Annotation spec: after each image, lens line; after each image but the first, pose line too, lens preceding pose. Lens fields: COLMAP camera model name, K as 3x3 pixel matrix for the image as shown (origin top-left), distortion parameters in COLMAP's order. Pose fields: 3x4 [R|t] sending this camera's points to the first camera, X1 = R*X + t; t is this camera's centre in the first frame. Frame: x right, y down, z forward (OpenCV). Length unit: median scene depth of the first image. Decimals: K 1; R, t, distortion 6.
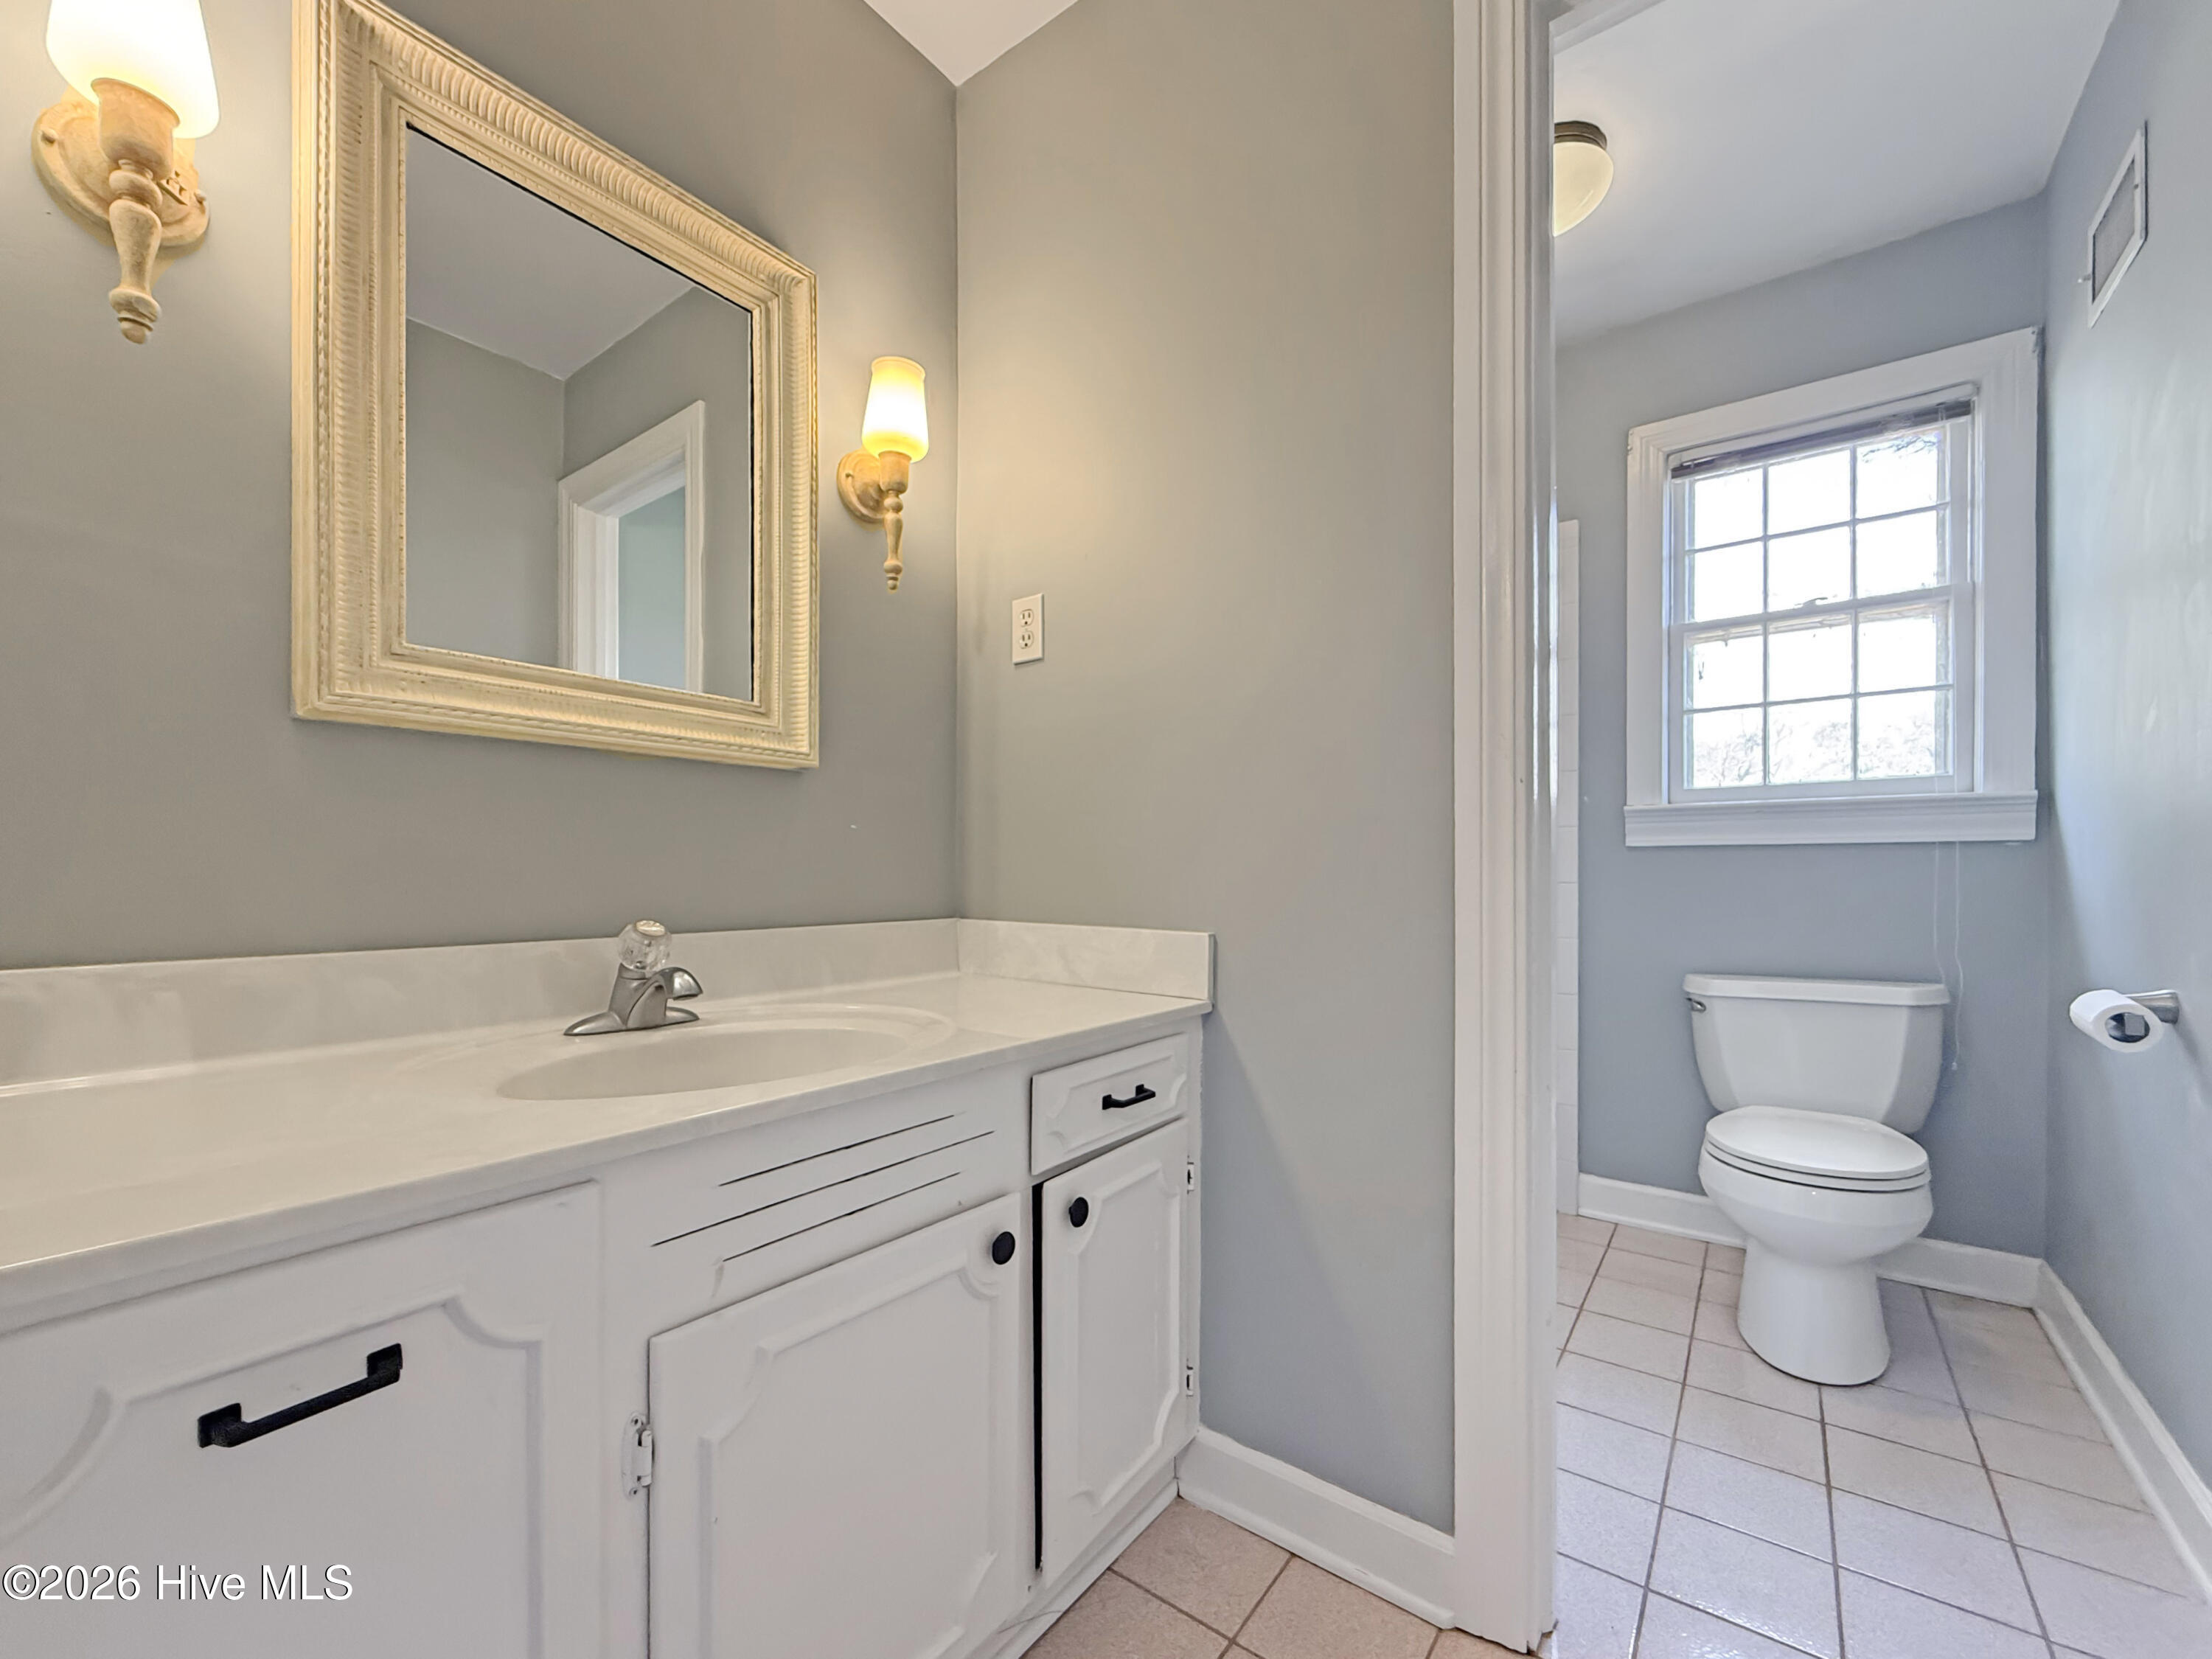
lens RADIAL K [[887.3, 0, 1077.7], [0, 887.3, 875.2], [0, 0, 1]] dist [-0.002107, 0.000051]
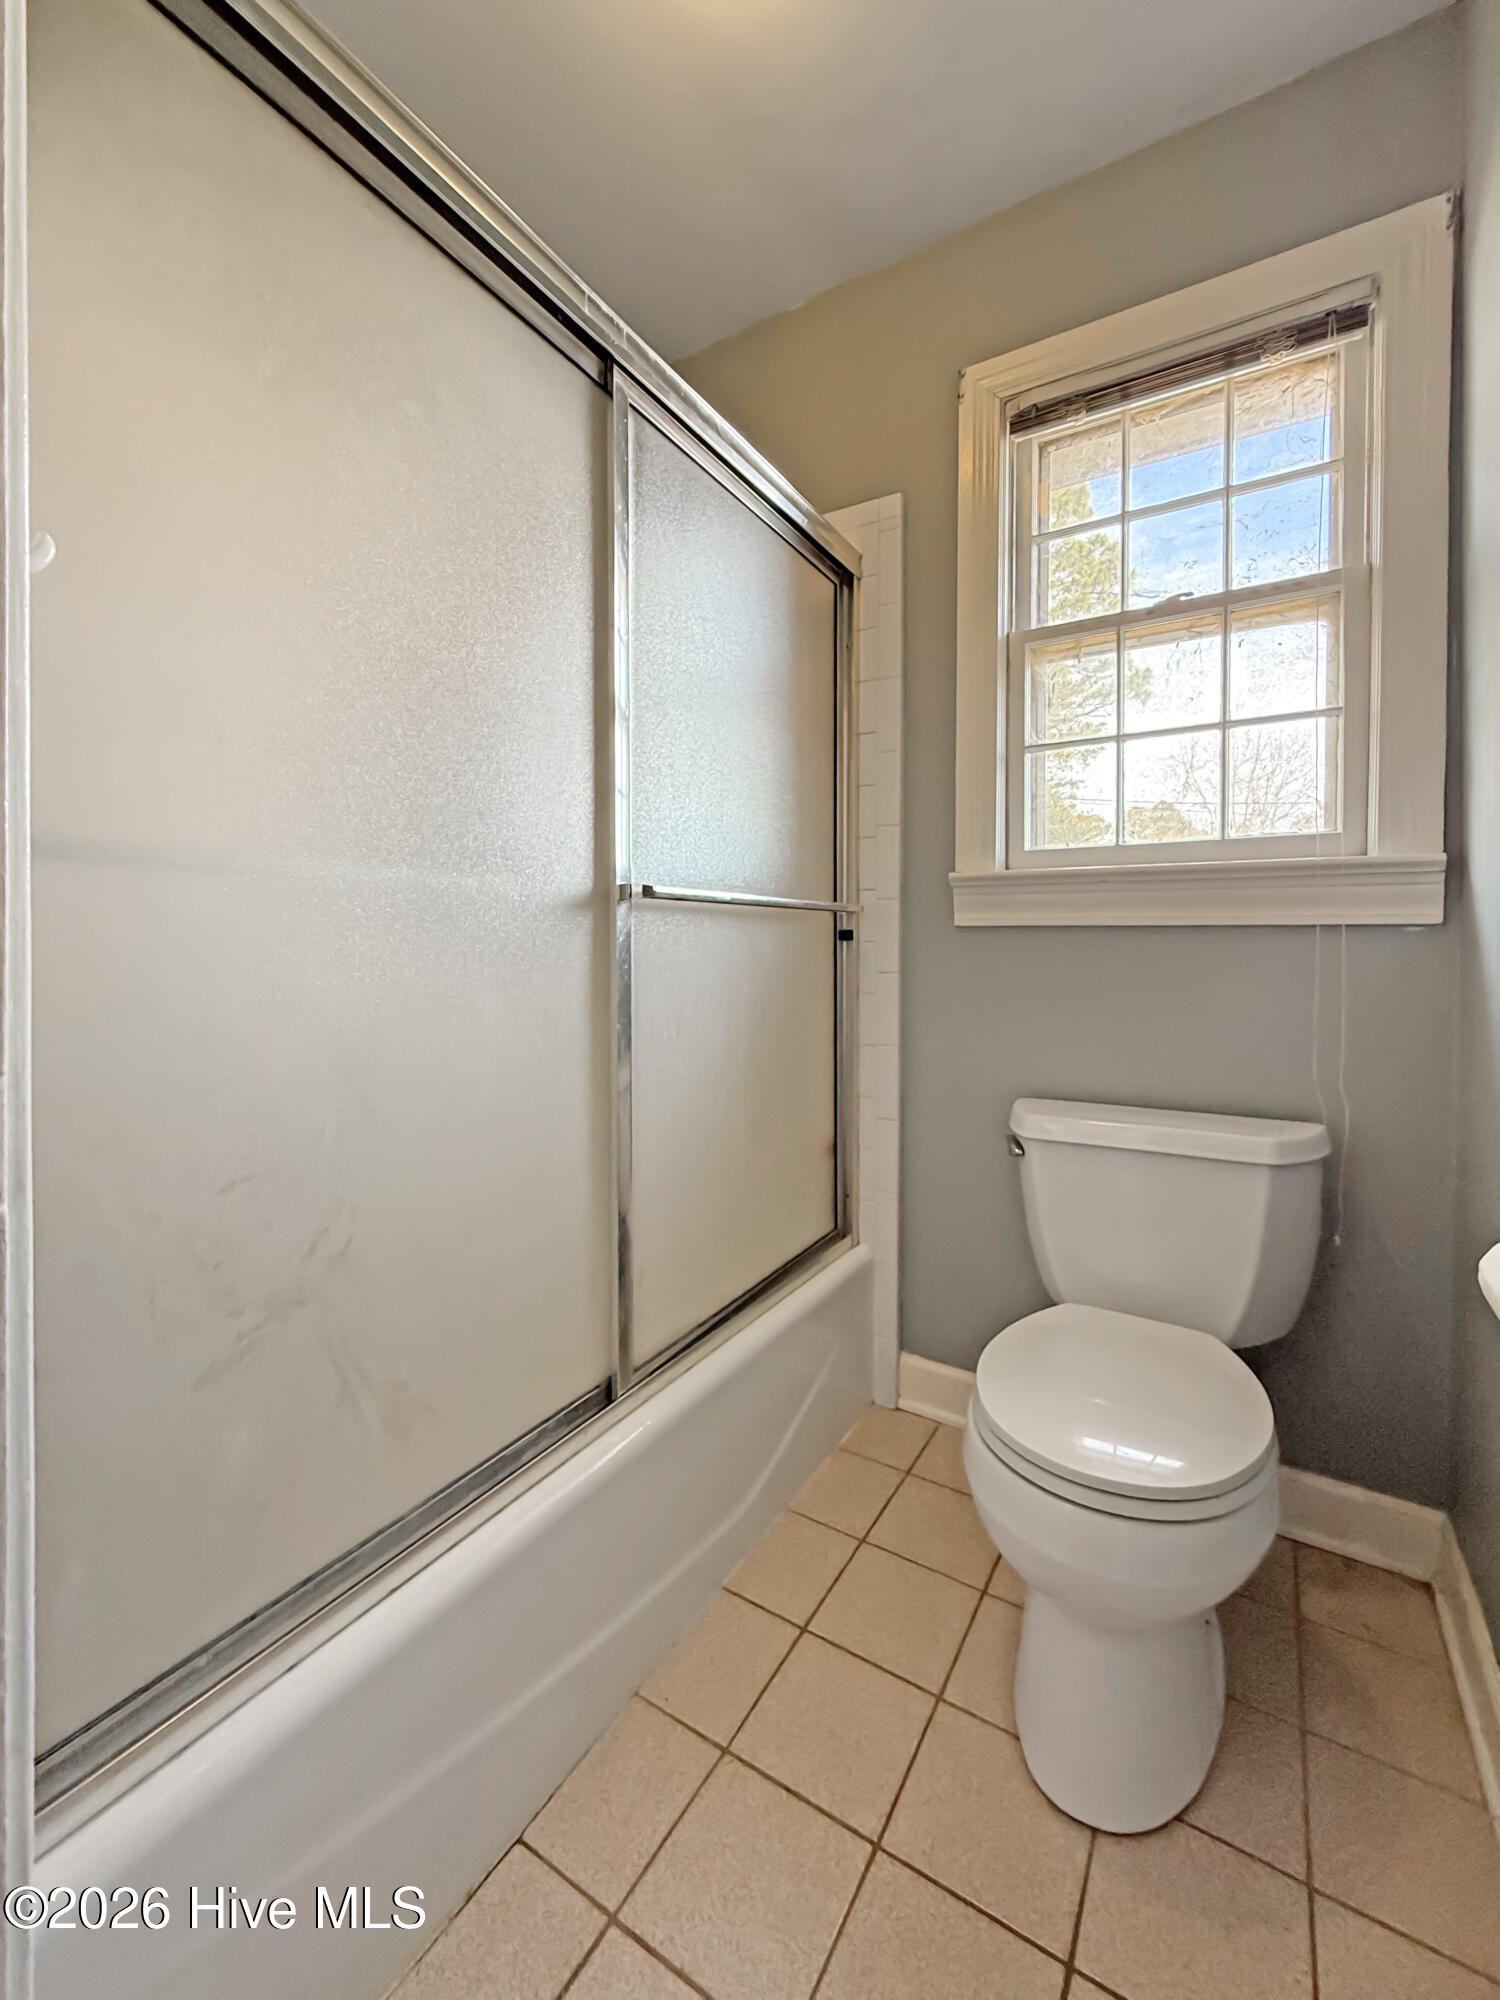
lens RADIAL K [[802.3, 0, 748.4], [0, 802.3, 949.5], [0, 0, 1]] dist [-0.002107, 0.000051]
pose [[0.994322, 0.010012, 0.105943, 0.585887], [-0.010197, 0.999947, 0.001202, -0.017951], [-0.105926, -0.002276, 0.994371, 0.534899]]
